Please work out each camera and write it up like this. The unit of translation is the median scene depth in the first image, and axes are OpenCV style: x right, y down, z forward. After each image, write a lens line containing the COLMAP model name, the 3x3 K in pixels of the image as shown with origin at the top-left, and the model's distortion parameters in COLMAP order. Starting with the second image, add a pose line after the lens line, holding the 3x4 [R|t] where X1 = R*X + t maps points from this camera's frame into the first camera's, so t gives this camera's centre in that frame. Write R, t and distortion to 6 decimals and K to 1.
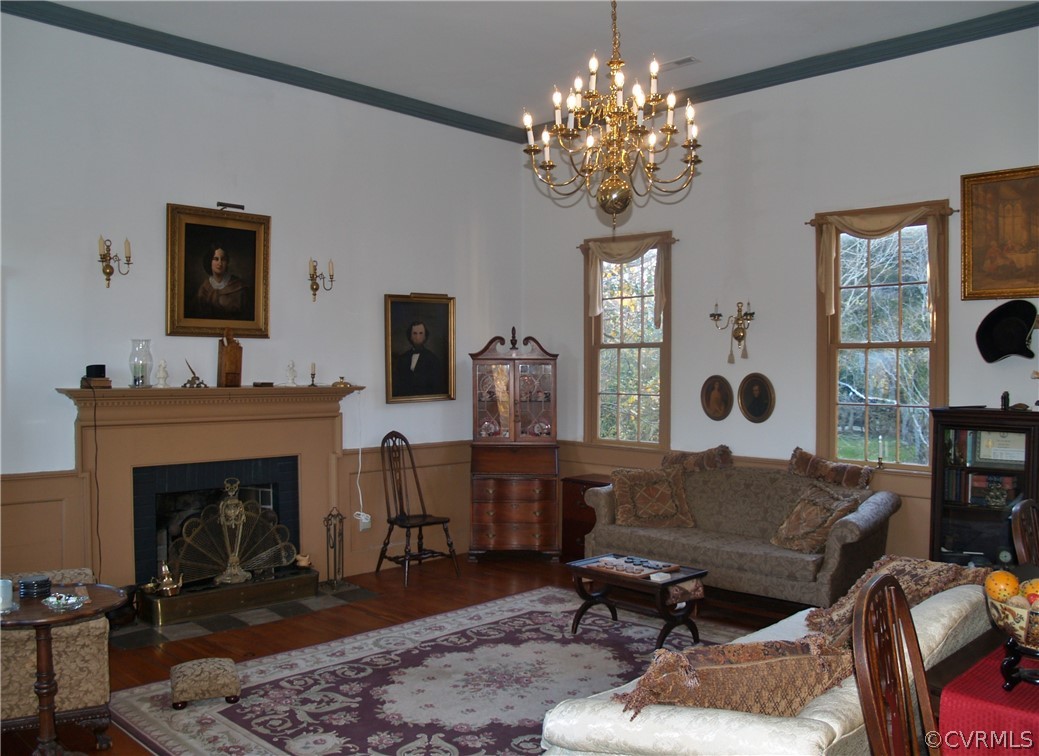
lens RADIAL K [[900.5, 0, 519.5], [0, 900.5, 378.0], [0, 0, 1]] dist [-0.007417, -0.001863]
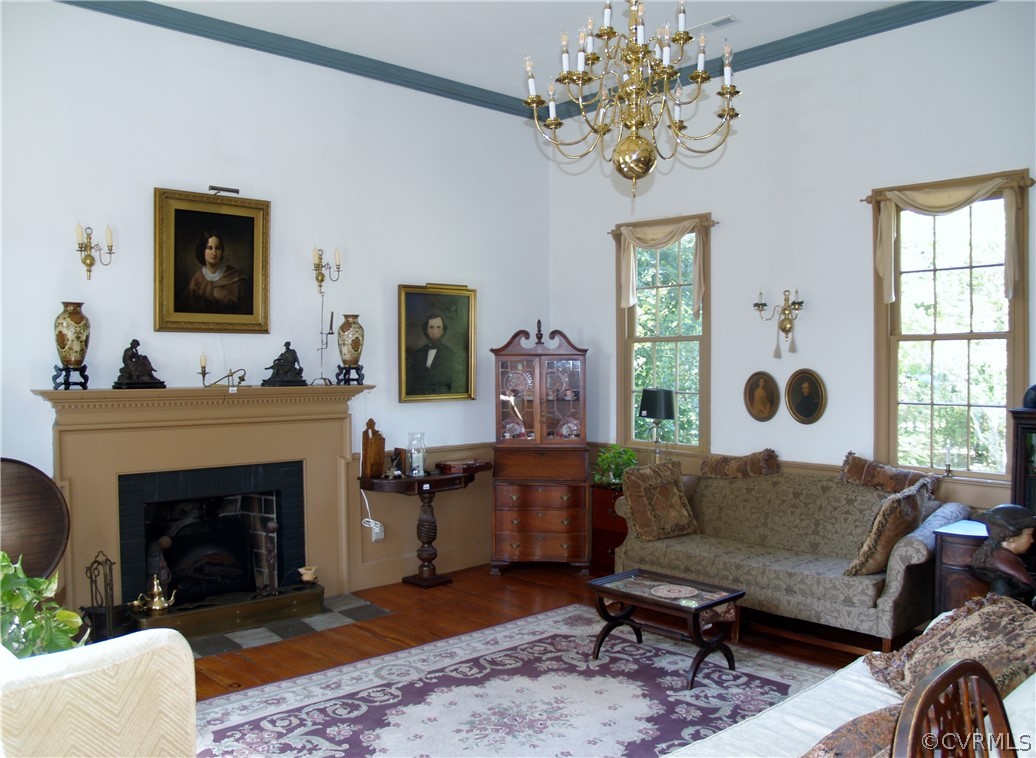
lens RADIAL K [[894.8, 0, 518.0], [0, 894.8, 379.0], [0, 0, 1]] dist [-0.052115, 0.004298]
pose [[0.998747, -0.004363, -0.049862, 0.021992], [0.004657, 0.999972, 0.005784, -0.001953], [0.049836, -0.006009, 0.998739, 0.106524]]
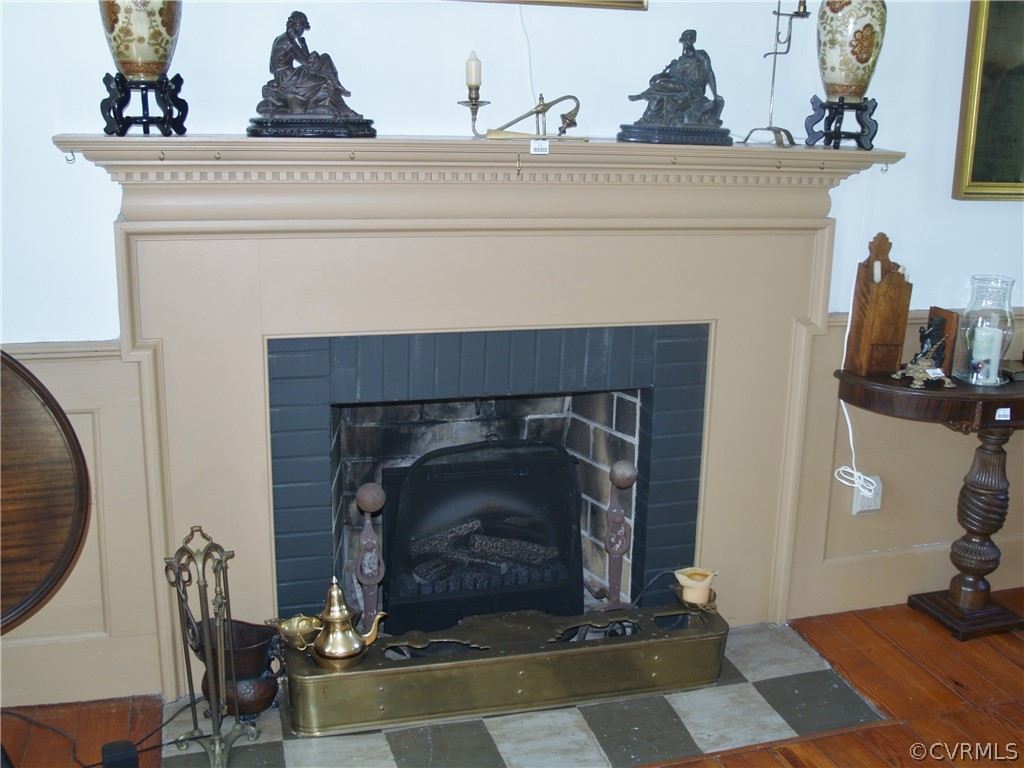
lens RADIAL K [[1109.1, 0, 472.0], [0, 1109.1, 382.5], [0, 0, 1]] dist [-0.114203, -0.002675]
pose [[0.858039, 0.139766, -0.494201, -0.101639], [-0.024161, 0.972178, 0.232995, 0.002005], [0.513016, -0.187978, 0.837543, 0.584800]]
